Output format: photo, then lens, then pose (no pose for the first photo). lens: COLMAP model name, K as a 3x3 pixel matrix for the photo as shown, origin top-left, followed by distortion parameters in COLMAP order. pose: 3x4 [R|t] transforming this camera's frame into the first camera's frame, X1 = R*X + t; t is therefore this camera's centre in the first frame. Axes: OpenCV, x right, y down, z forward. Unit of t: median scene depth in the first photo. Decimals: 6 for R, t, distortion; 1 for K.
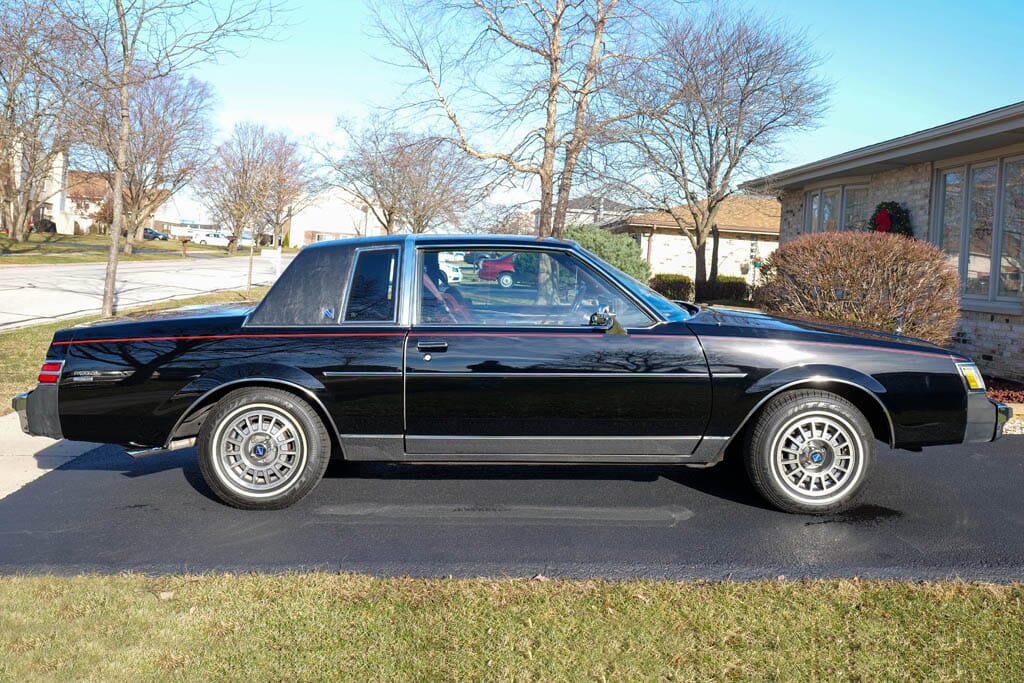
lens RADIAL K [[751.9, 0, 512.3], [0, 751.9, 320.8], [0, 0, 1]] dist [0.002460, 0.000743]
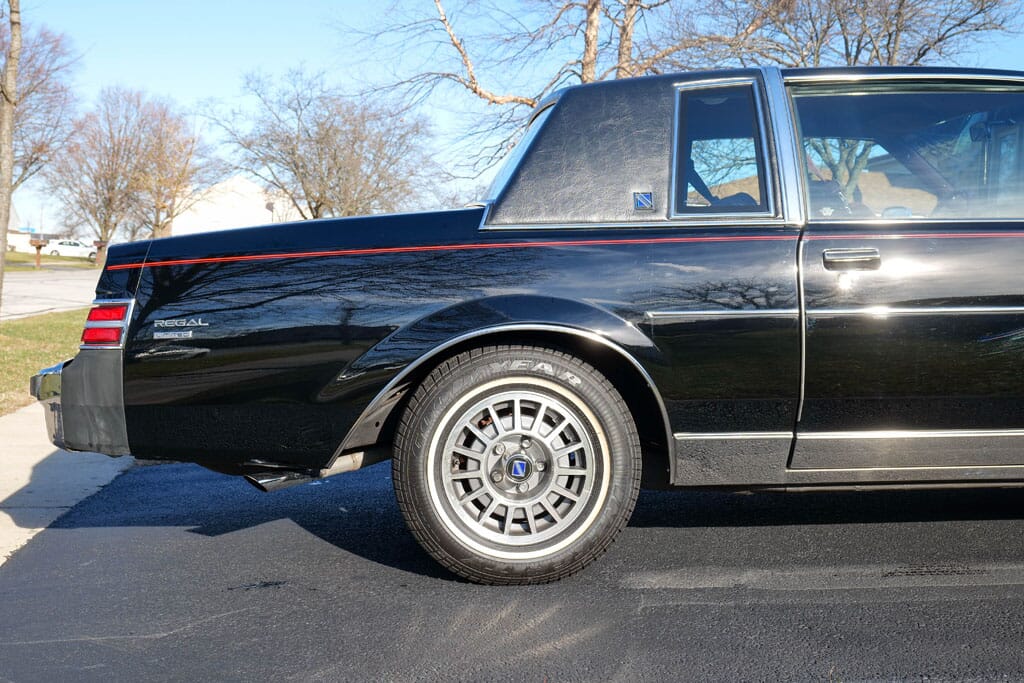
lens RADIAL K [[1009.4, 0, 512.0], [0, 1009.4, 341.5], [0, 0, 1]] dist [0.001786, -0.023222]
pose [[0.999334, -0.019896, 0.030580, -0.350947], [0.020115, 0.999774, -0.006854, 0.088193], [-0.030437, 0.007465, 0.999509, 0.302824]]
